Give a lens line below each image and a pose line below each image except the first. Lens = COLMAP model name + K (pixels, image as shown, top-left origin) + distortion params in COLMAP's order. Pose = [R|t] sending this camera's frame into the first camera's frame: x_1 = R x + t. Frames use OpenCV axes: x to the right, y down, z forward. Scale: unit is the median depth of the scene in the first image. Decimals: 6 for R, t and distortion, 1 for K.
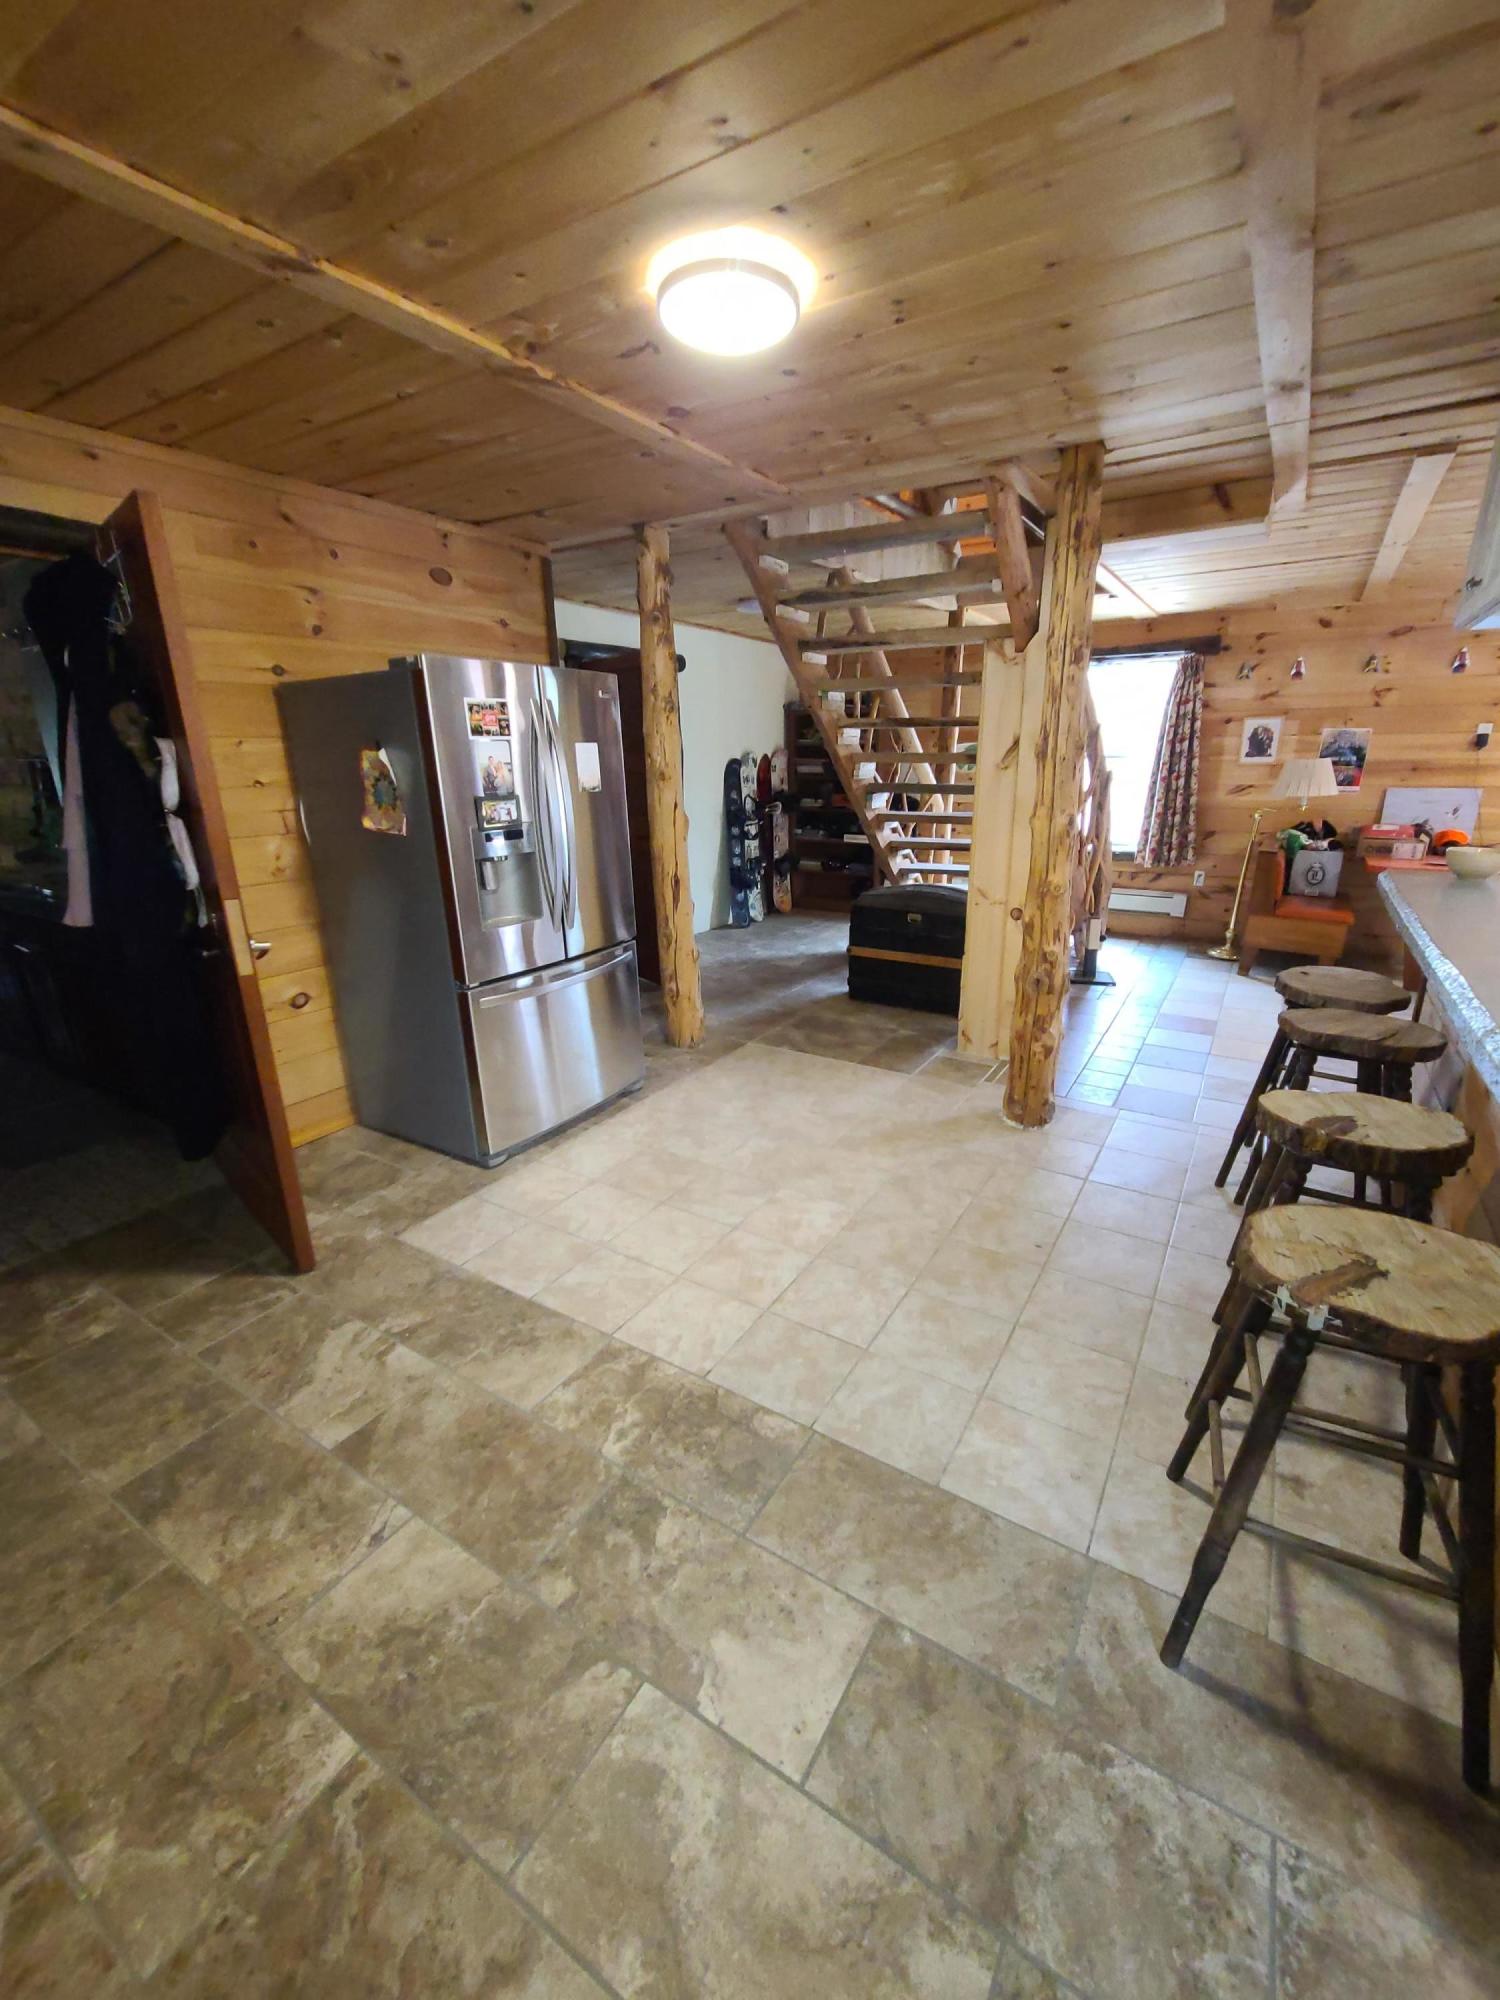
lens RADIAL K [[820.5, 0, 759.0], [0, 820.5, 1006.0], [0, 0, 1]] dist [0.002155, -0.000041]
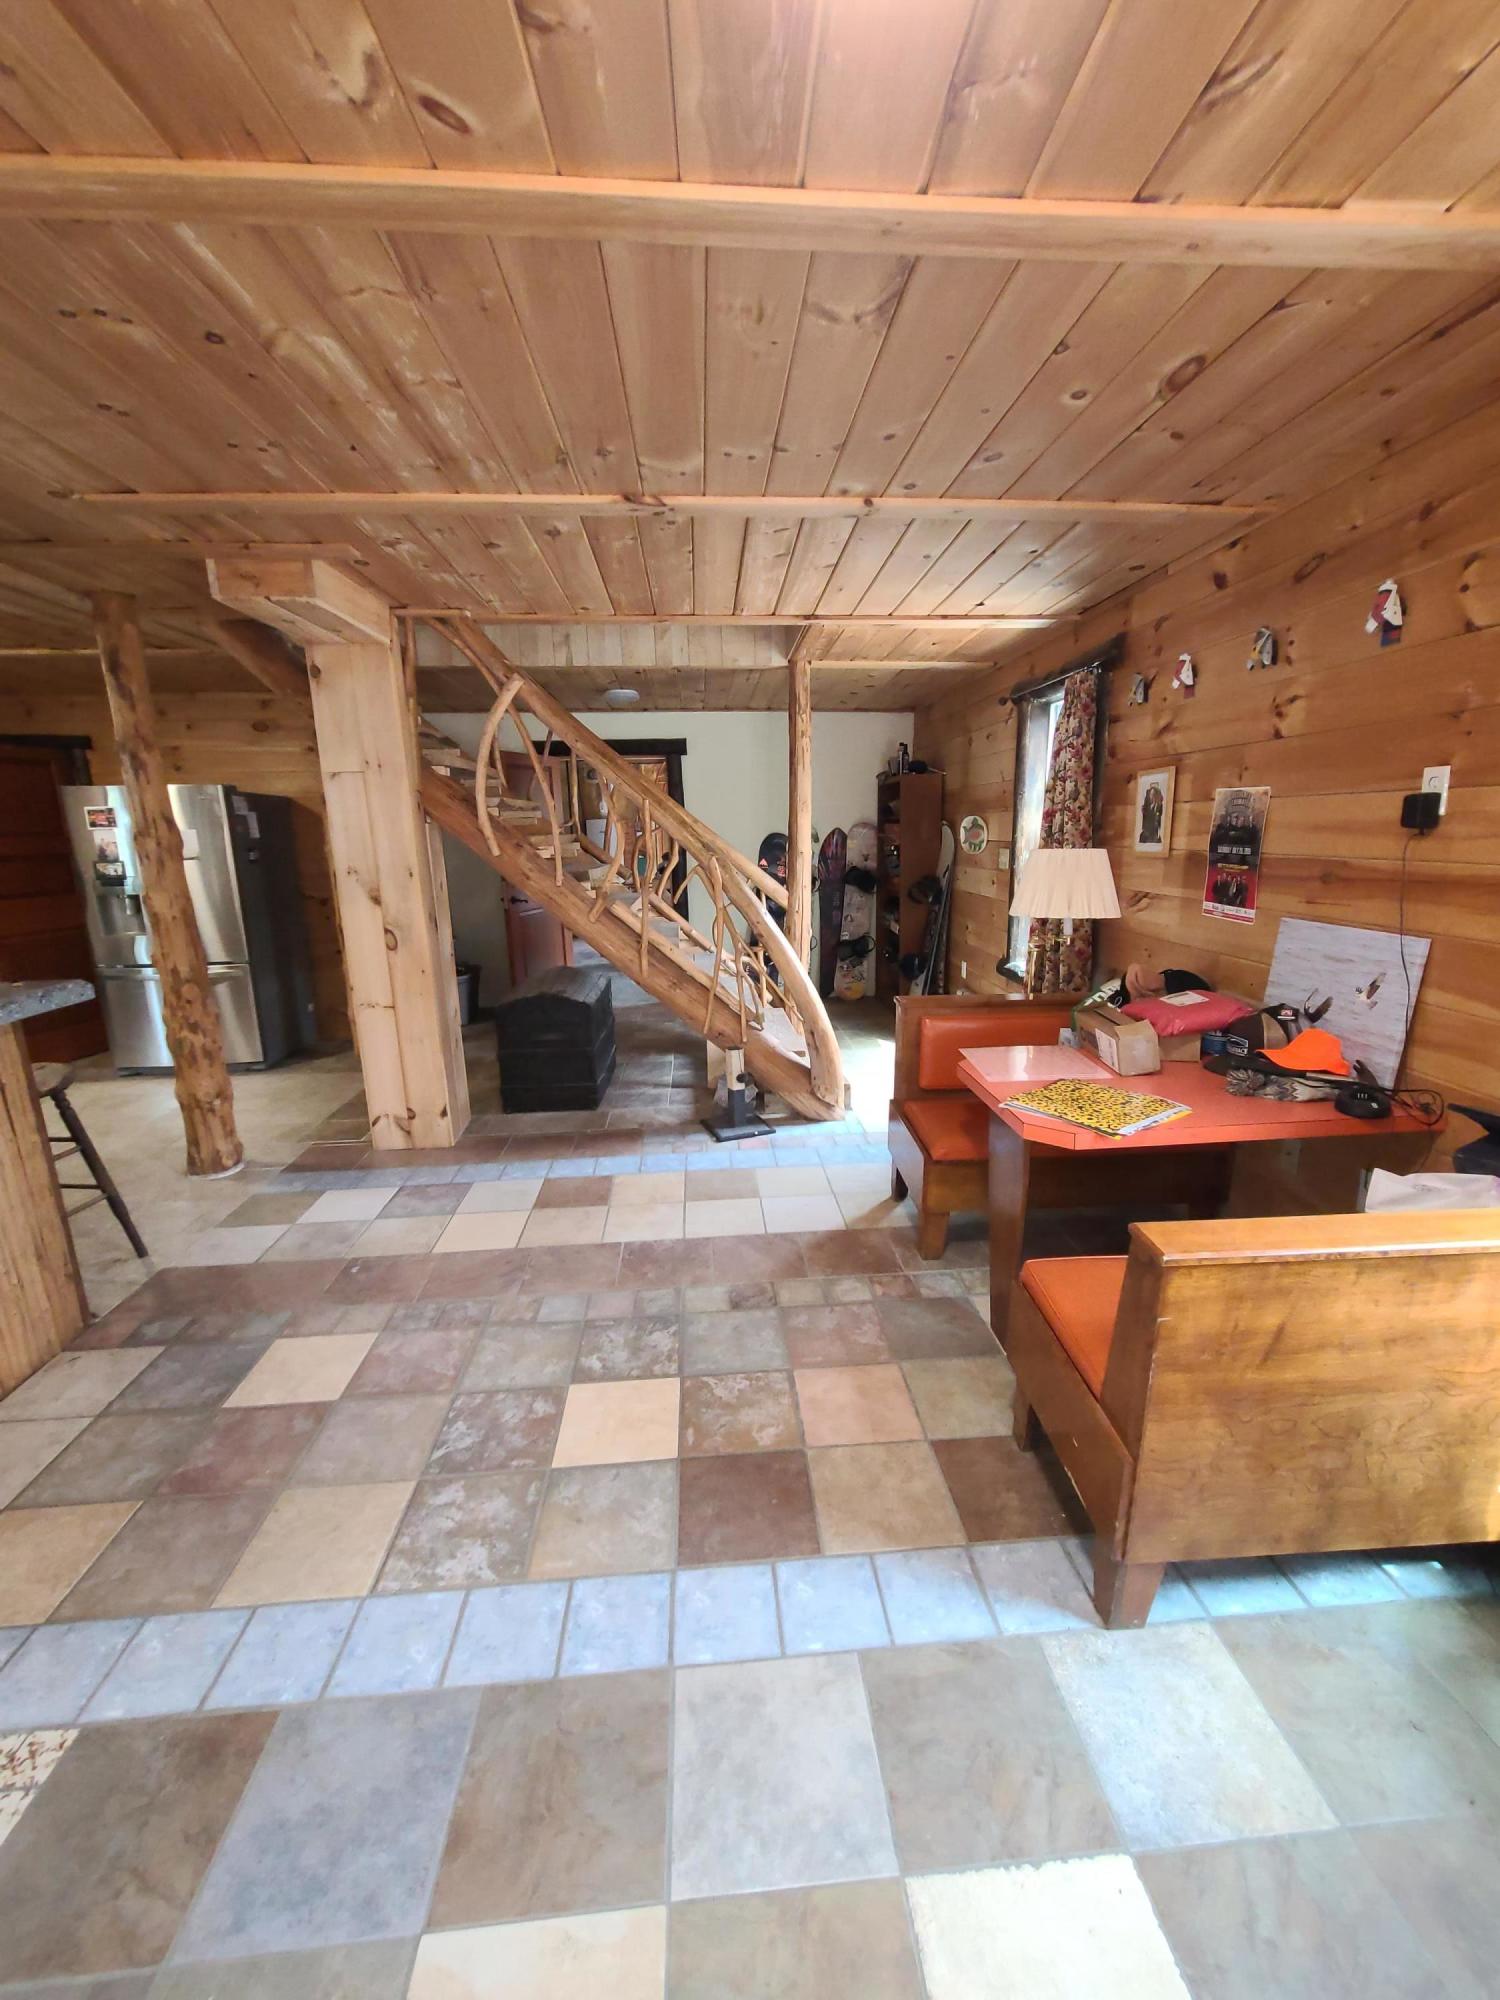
lens RADIAL K [[820.5, 0, 758.9], [0, 820.5, 1009.0], [0, 0, 1]] dist [0.002155, -0.000041]
pose [[0.586282, 0.178370, -0.790226, 0.928947], [-0.231476, 0.971676, 0.047591, -0.168077], [0.776333, 0.155017, 0.610964, 0.503475]]
